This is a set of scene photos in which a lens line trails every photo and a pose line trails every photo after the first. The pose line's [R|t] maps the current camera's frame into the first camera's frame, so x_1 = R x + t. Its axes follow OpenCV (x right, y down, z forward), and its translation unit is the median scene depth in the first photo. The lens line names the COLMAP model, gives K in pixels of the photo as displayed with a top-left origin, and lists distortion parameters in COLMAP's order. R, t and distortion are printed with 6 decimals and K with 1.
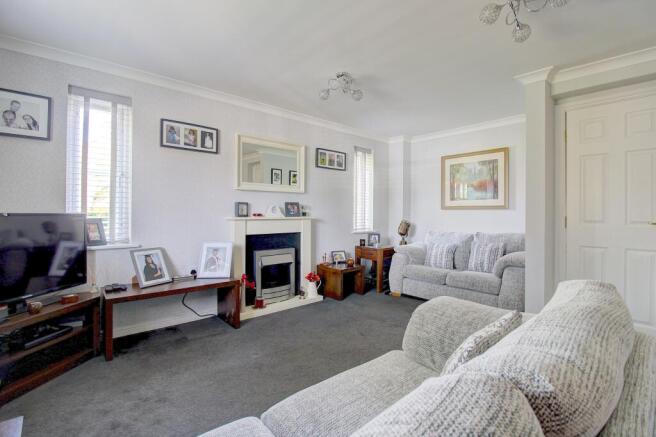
lens RADIAL K [[304.9, 0, 329.1], [0, 304.9, 213.6], [0, 0, 1]] dist [-0.015723, -0.001189]
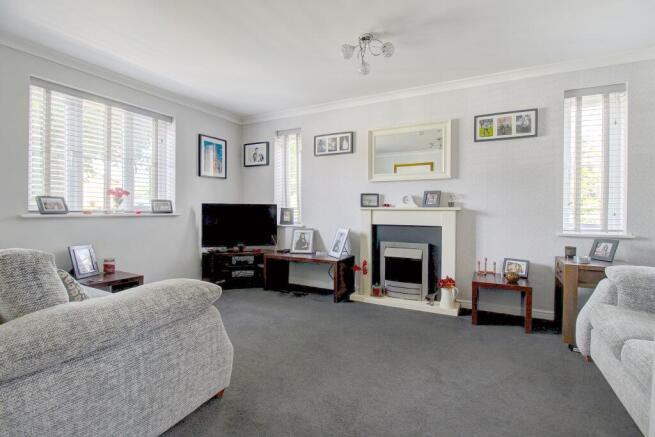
lens RADIAL K [[304.4, 0, 331.0], [0, 304.4, 214.6], [0, 0, 1]] dist [-0.015723, -0.001189]
pose [[0.346711, 0.013155, -0.937880, 0.588526], [-0.004957, 0.999913, 0.012192, 0.021417], [0.937959, 0.000422, 0.346747, 0.440975]]
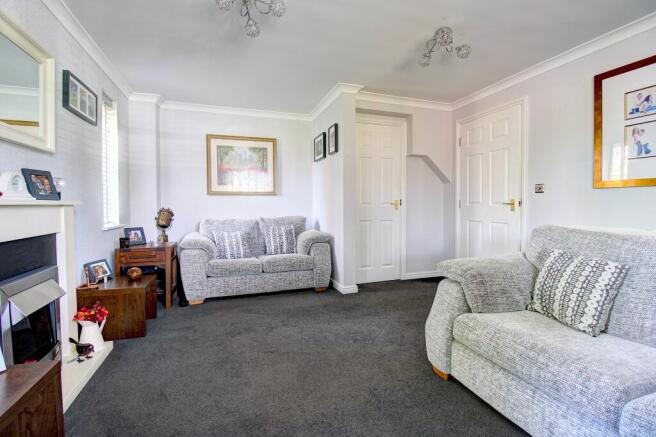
lens RADIAL K [[304.9, 0, 330.1], [0, 304.9, 213.6], [0, 0, 1]] dist [-0.015723, -0.001189]
pose [[0.373974, -0.032416, 0.926873, -0.386161], [0.008388, 0.999466, 0.031570, 0.019497], [-0.927401, -0.004032, 0.374046, 0.420352]]
